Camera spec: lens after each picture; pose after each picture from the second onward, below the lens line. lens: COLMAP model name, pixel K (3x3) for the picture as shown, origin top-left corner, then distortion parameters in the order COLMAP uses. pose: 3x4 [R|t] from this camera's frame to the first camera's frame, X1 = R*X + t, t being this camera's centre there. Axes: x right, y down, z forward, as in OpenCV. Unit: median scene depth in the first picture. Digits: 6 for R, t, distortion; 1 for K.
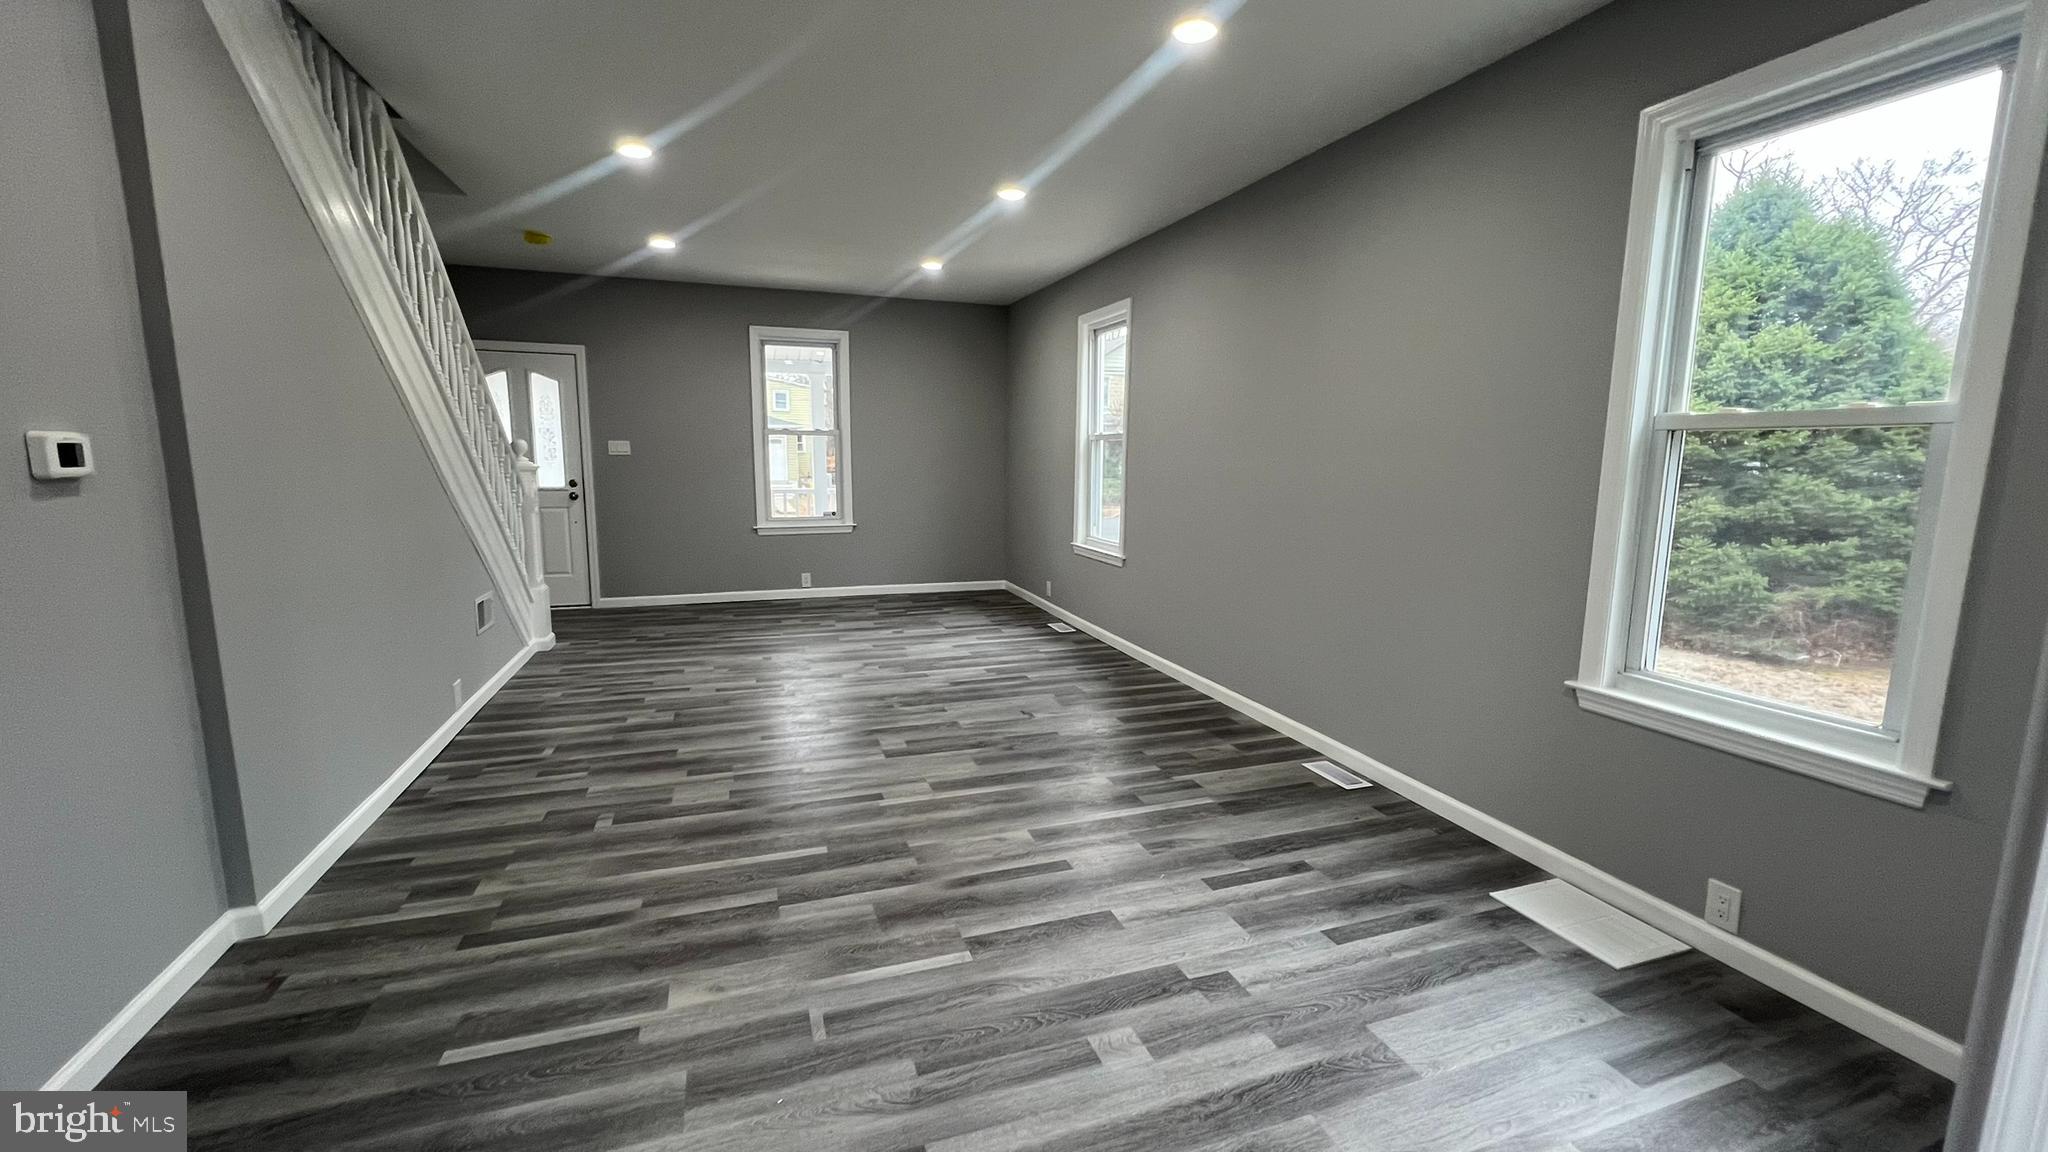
lens RADIAL K [[819.6, 0, 1024.8], [0, 819.6, 573.9], [0, 0, 1]] dist [0.003522, 0.000539]
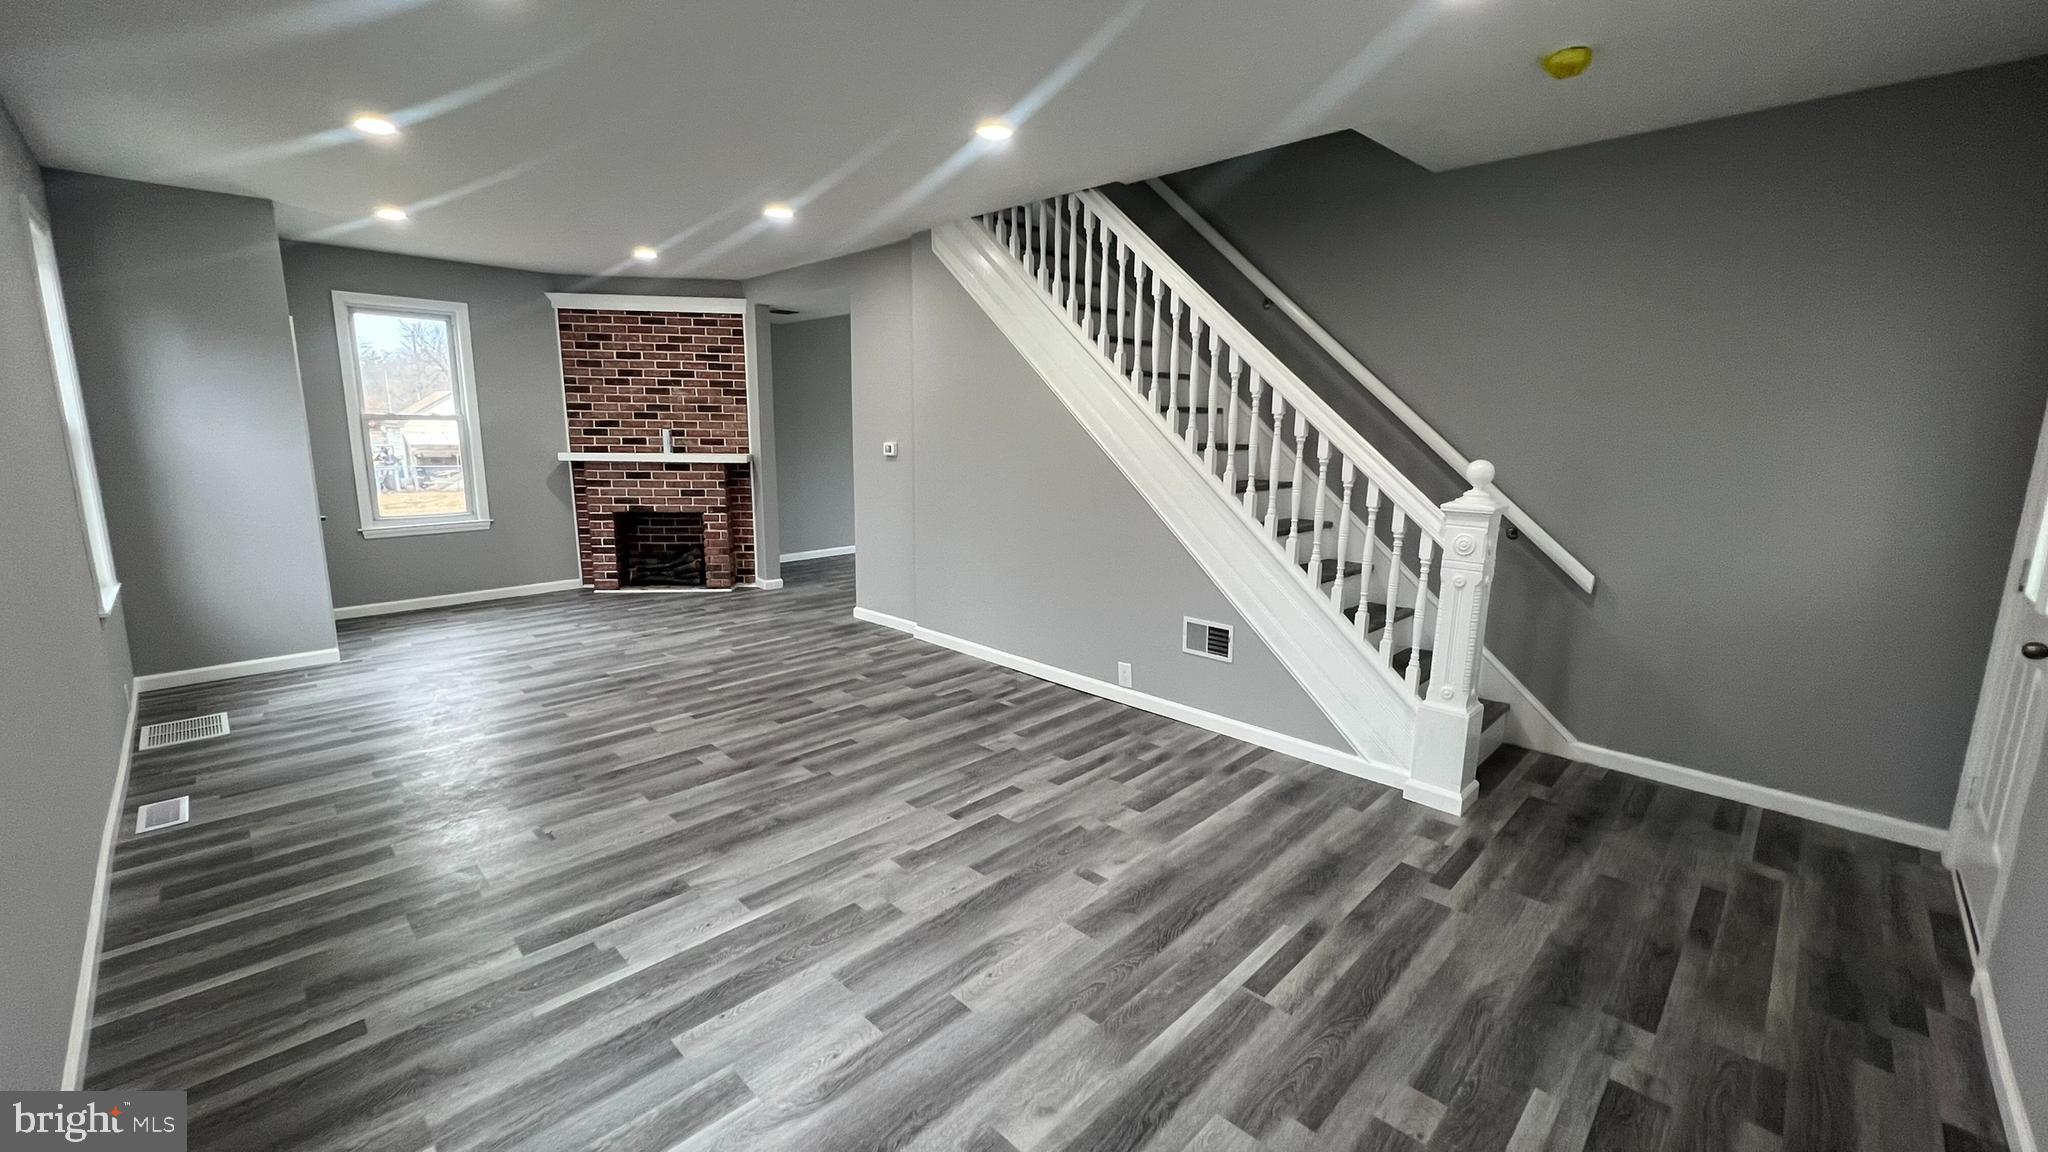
lens RADIAL K [[819.6, 0, 1033.3], [0, 819.6, 571.7], [0, 0, 1]] dist [0.003522, 0.000539]
pose [[-0.899662, 0.051763, -0.433508, -0.103555], [-0.089923, 0.949686, 0.300016, -0.372489], [0.427226, 0.308896, -0.849742, 2.173424]]
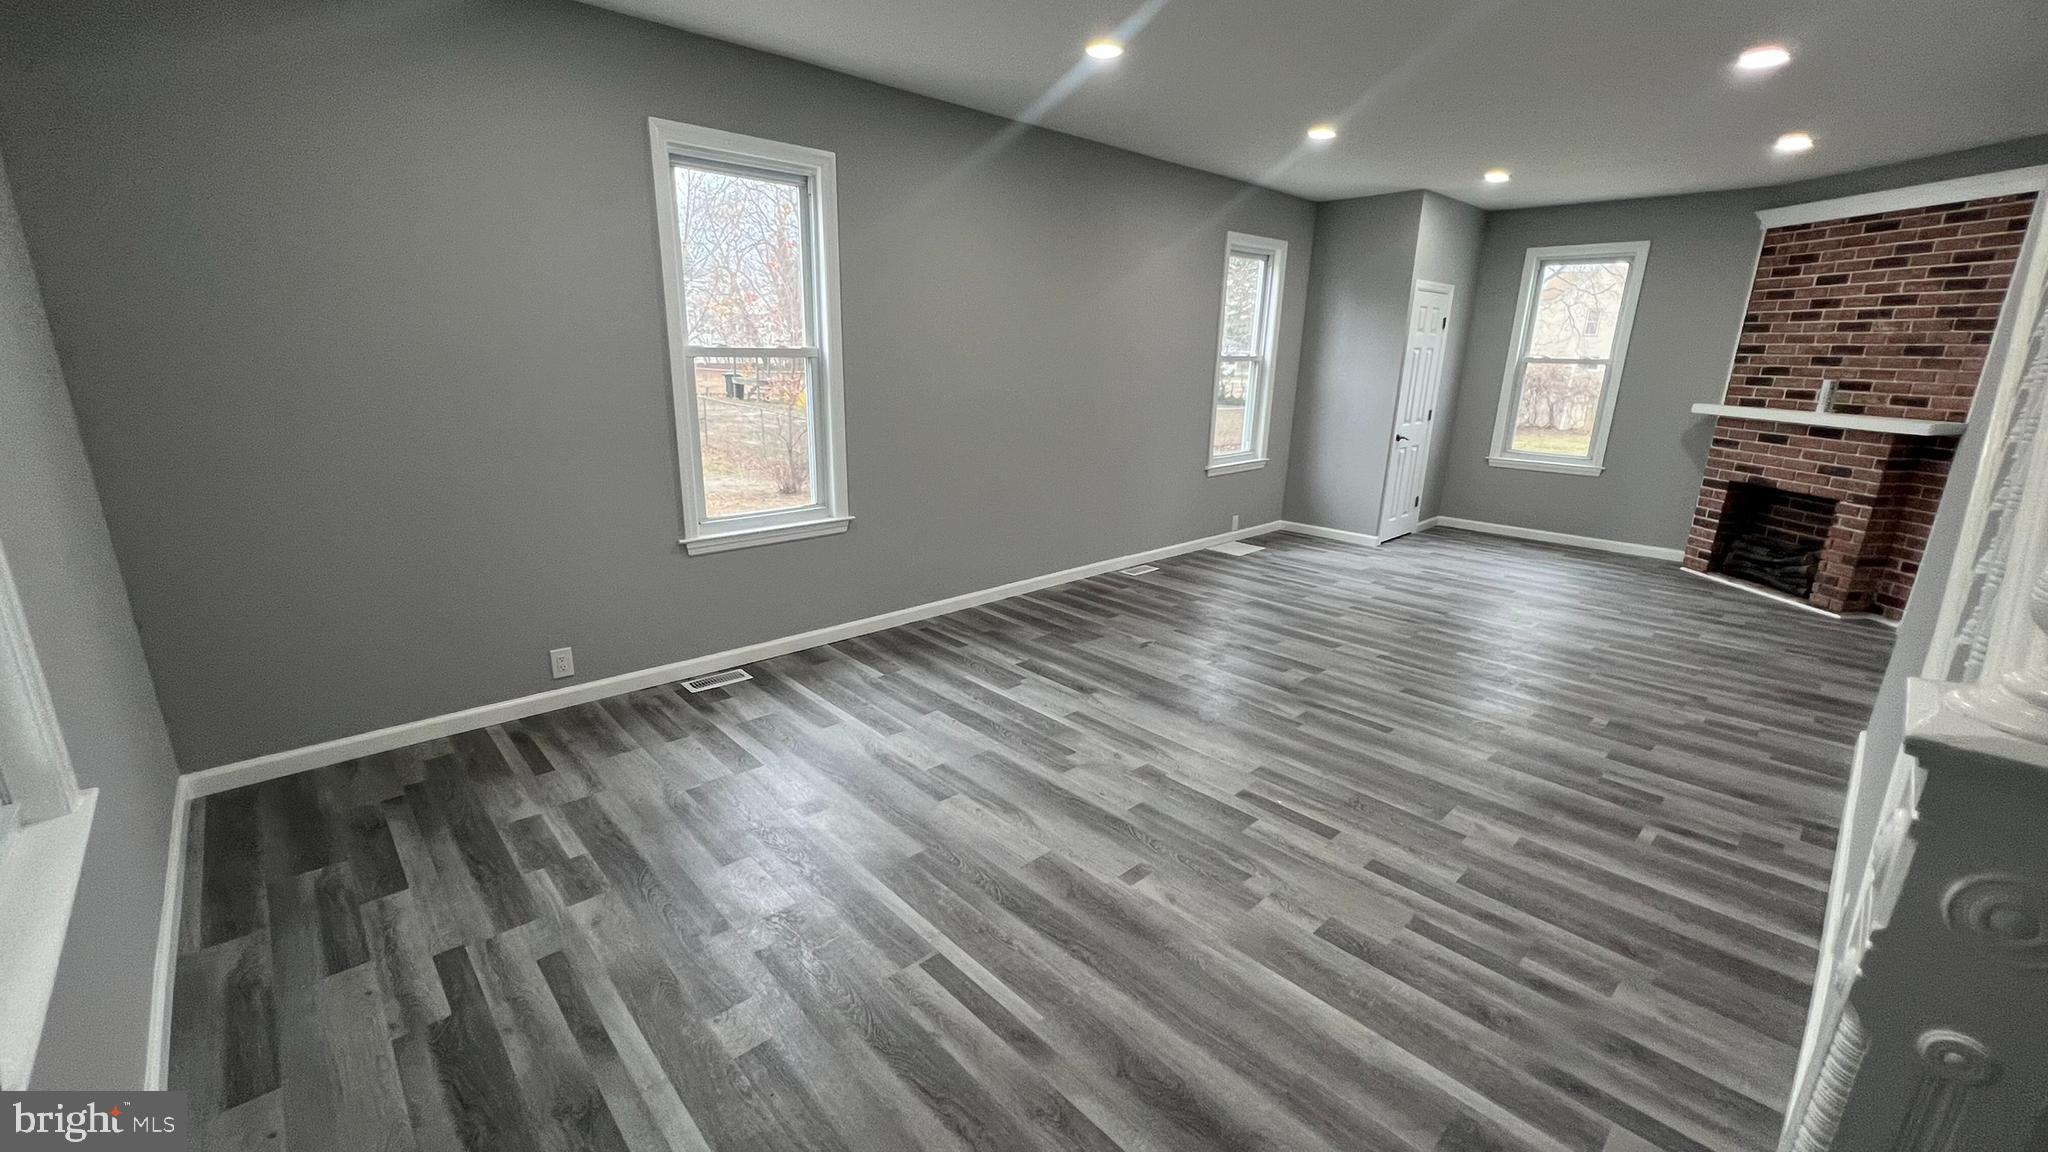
lens RADIAL K [[819.6, 0, 1014.2], [0, 819.6, 574.9], [0, 0, 1]] dist [0.003522, 0.000539]
pose [[-0.389534, -0.270421, 0.880418, -1.033345], [0.109320, 0.935591, 0.335735, -0.347492], [-0.914501, 0.227028, -0.334883, 1.874627]]
